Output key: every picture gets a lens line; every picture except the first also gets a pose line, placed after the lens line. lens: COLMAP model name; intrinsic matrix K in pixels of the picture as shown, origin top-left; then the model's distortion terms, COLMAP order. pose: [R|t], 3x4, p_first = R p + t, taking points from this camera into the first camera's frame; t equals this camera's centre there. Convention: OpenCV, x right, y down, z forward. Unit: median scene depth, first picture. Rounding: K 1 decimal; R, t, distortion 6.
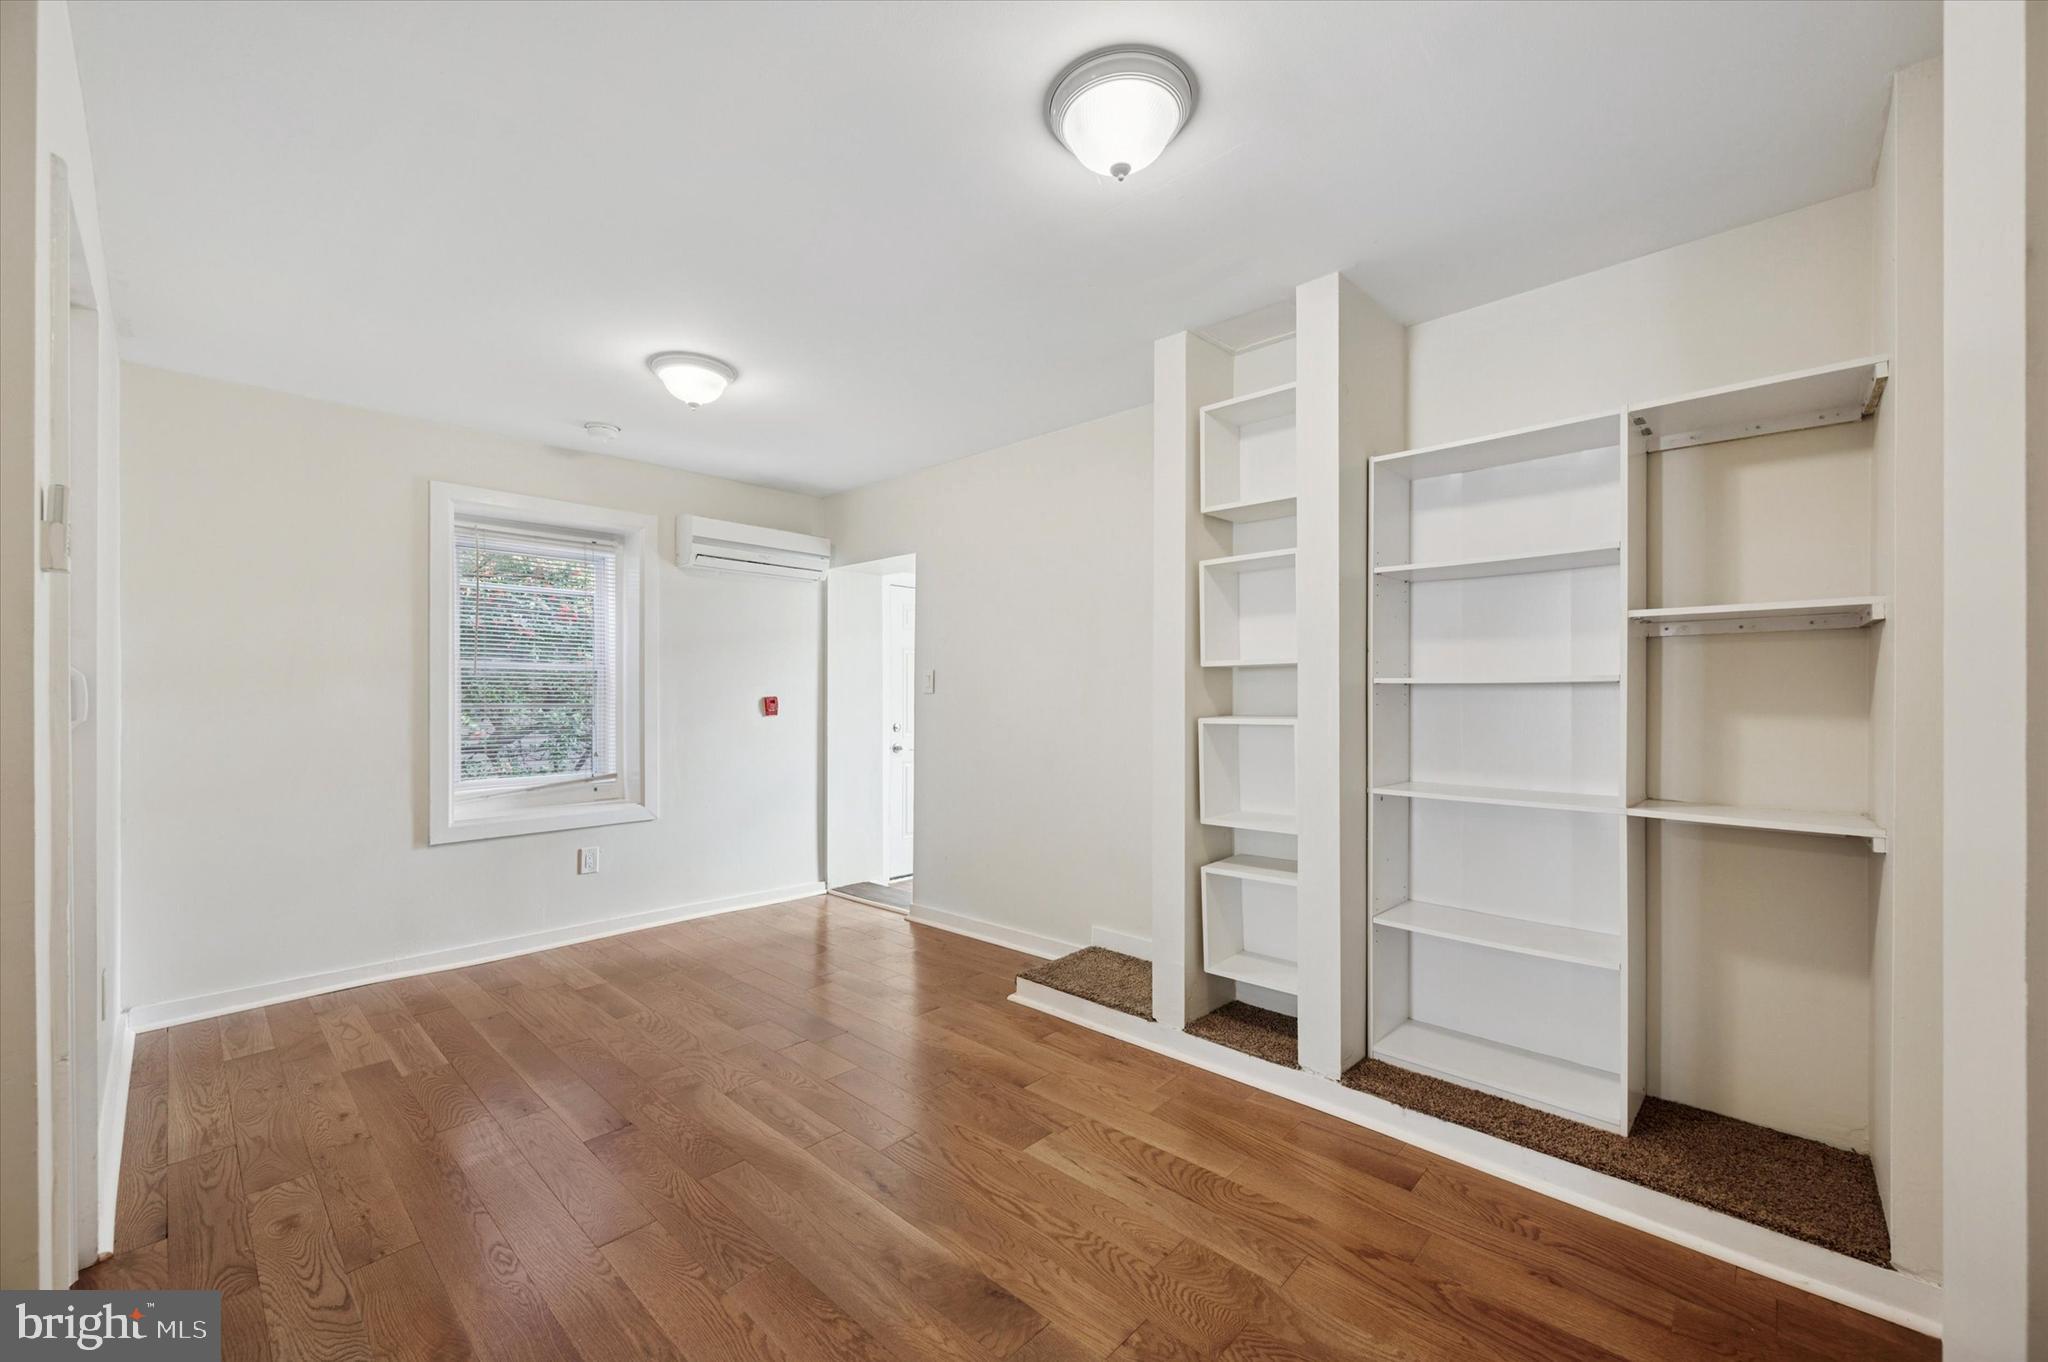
lens RADIAL K [[807.0, 0, 1025.1], [0, 807.0, 693.7], [0, 0, 1]] dist [-0.000937, -0.000661]
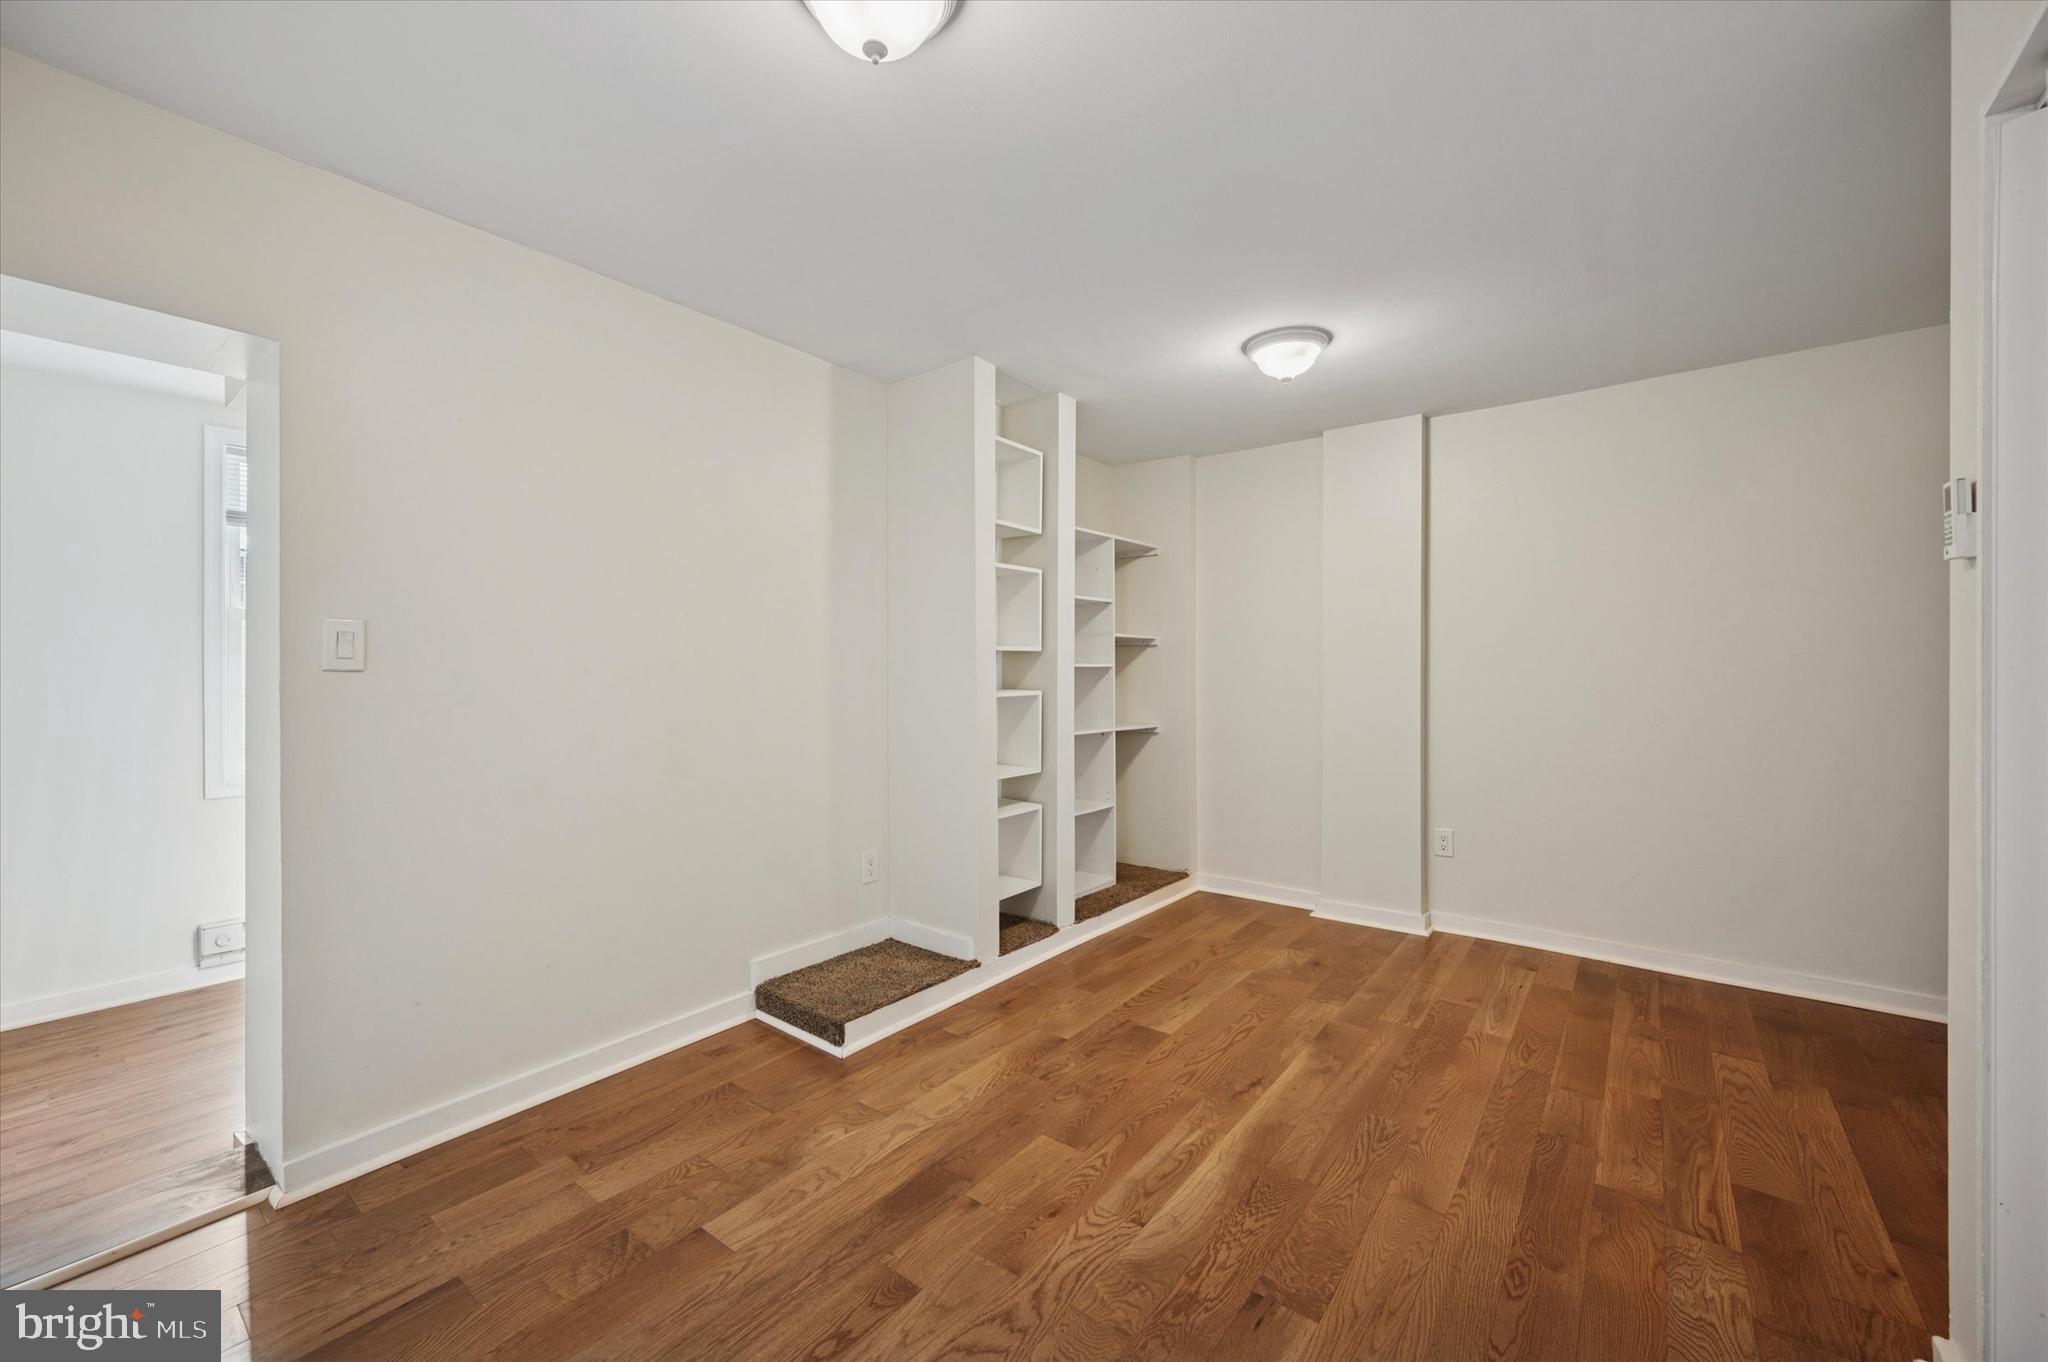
lens RADIAL K [[807.0, 0, 1024.9], [0, 807.0, 667.8], [0, 0, 1]] dist [-0.000937, -0.000661]
pose [[-0.091761, 0.007573, 0.995752, -0.944703], [0.001477, 0.999971, -0.007469, 0.002945], [-0.995780, 0.000786, -0.091770, 1.022034]]
